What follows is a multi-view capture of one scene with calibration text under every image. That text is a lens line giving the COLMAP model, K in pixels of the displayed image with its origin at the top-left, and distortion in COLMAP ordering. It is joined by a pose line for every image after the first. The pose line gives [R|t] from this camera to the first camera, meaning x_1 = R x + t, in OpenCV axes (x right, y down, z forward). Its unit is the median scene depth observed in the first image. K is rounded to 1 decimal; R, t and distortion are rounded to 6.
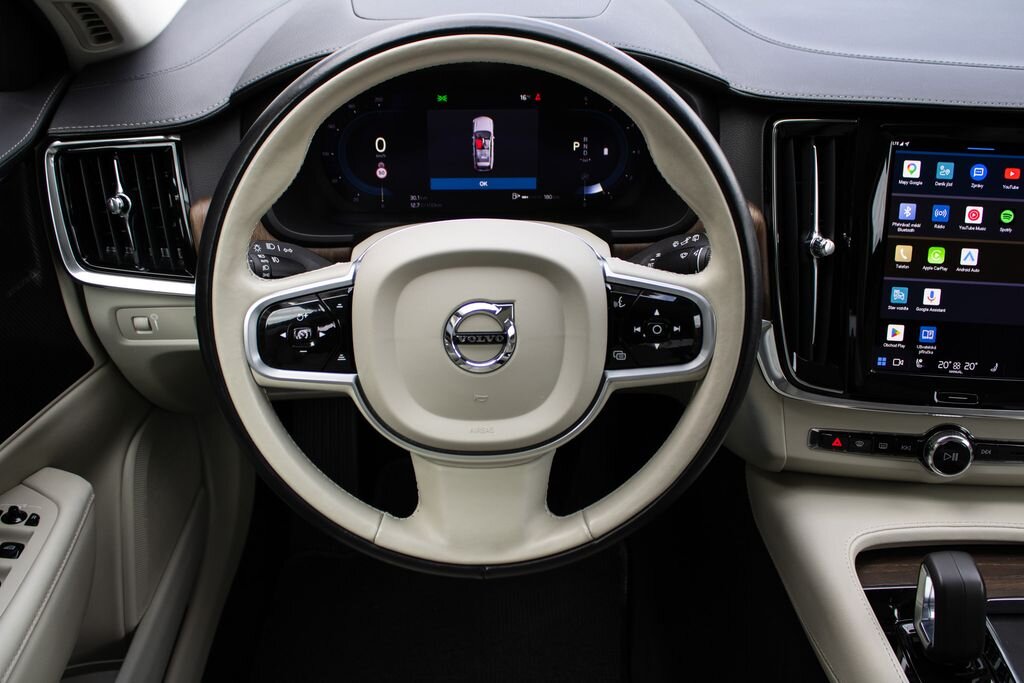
lens RADIAL K [[1031.9, 0, 520.8], [0, 1031.9, 333.7], [0, 0, 1]] dist [-0.066488, 0.000000]
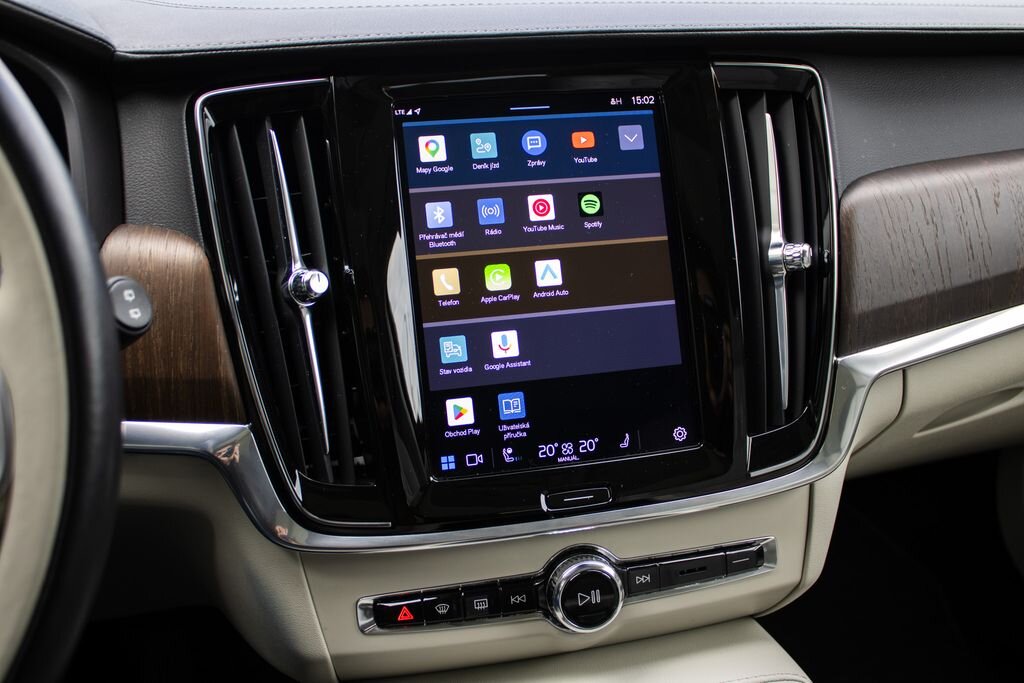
lens RADIAL K [[1006.9, 0, 517.2], [0, 1006.9, 347.5], [0, 0, 1]] dist [-0.117398, 0.000000]
pose [[0.945455, -0.130577, 0.298436, 0.228390], [0.193281, 0.962320, -0.191268, 0.084516], [-0.262215, 0.238518, 0.935068, 0.429339]]
